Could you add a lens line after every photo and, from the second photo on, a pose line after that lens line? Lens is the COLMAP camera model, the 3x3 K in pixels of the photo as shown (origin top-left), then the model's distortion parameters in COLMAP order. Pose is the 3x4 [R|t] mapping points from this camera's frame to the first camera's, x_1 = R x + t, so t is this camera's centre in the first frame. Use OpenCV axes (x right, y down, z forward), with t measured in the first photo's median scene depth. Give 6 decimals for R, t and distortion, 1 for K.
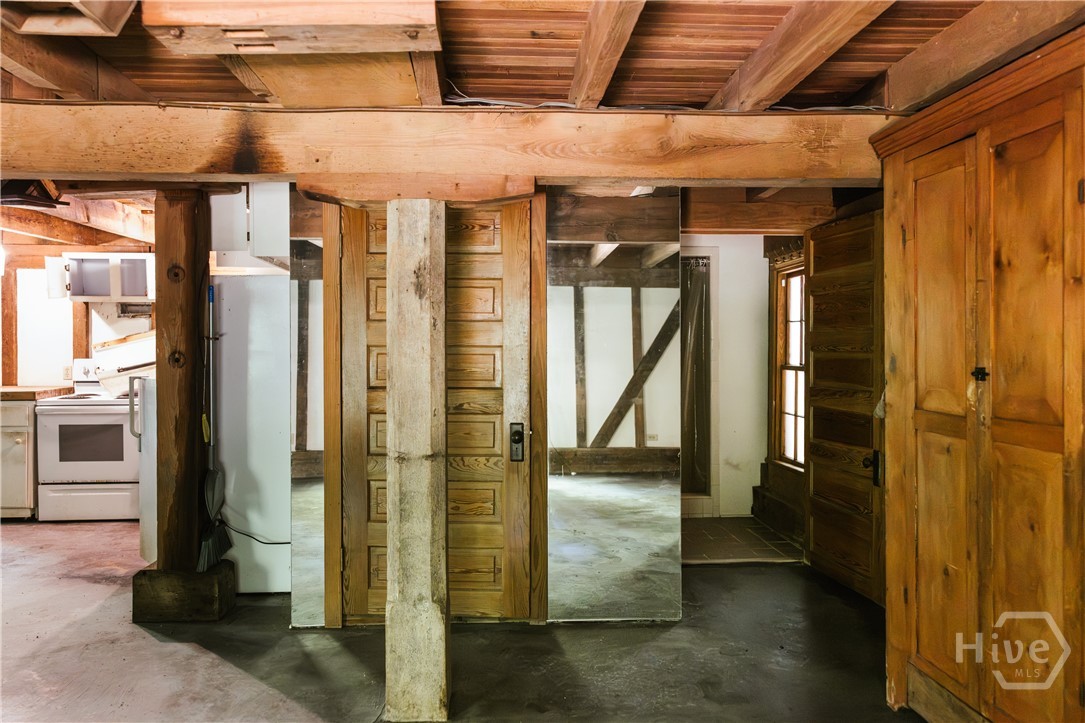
lens RADIAL K [[866.0, 0, 547.1], [0, 866.0, 358.2], [0, 0, 1]] dist [0.028542, 0.008158]
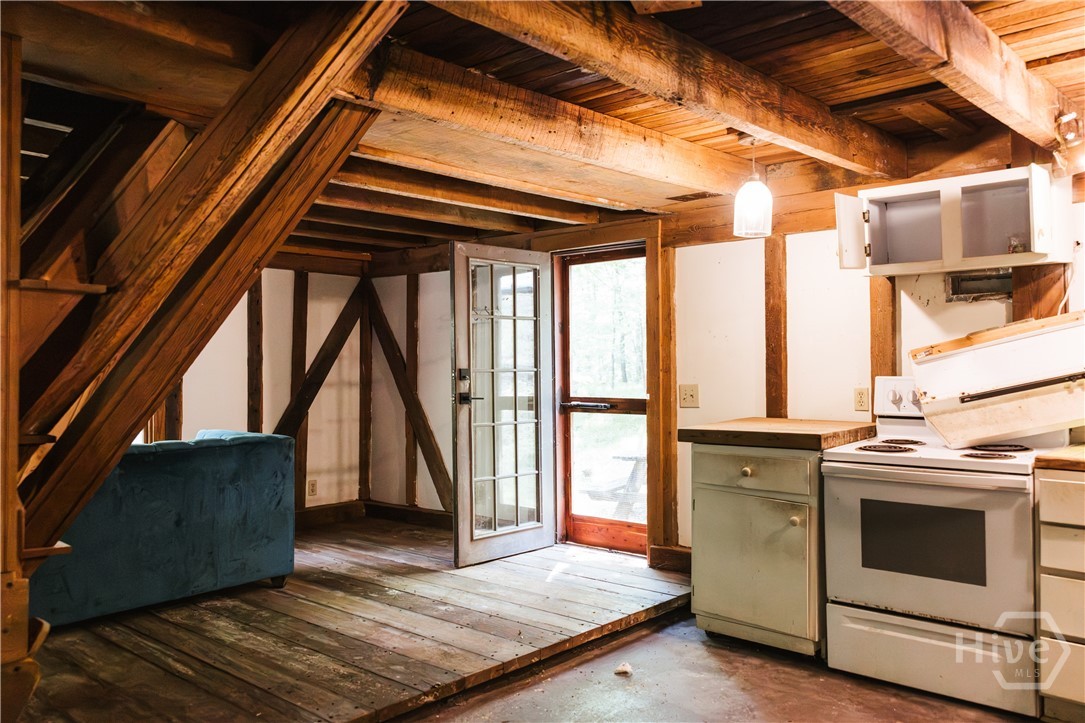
lens RADIAL K [[866.0, 0, 546.0], [0, 866.0, 361.9], [0, 0, 1]] dist [0.028542, 0.008158]
pose [[0.700810, -0.009296, -0.713288, -0.295830], [-0.000871, 0.999903, -0.013887, -0.000556], [0.713348, 0.010354, 0.700734, 0.461526]]
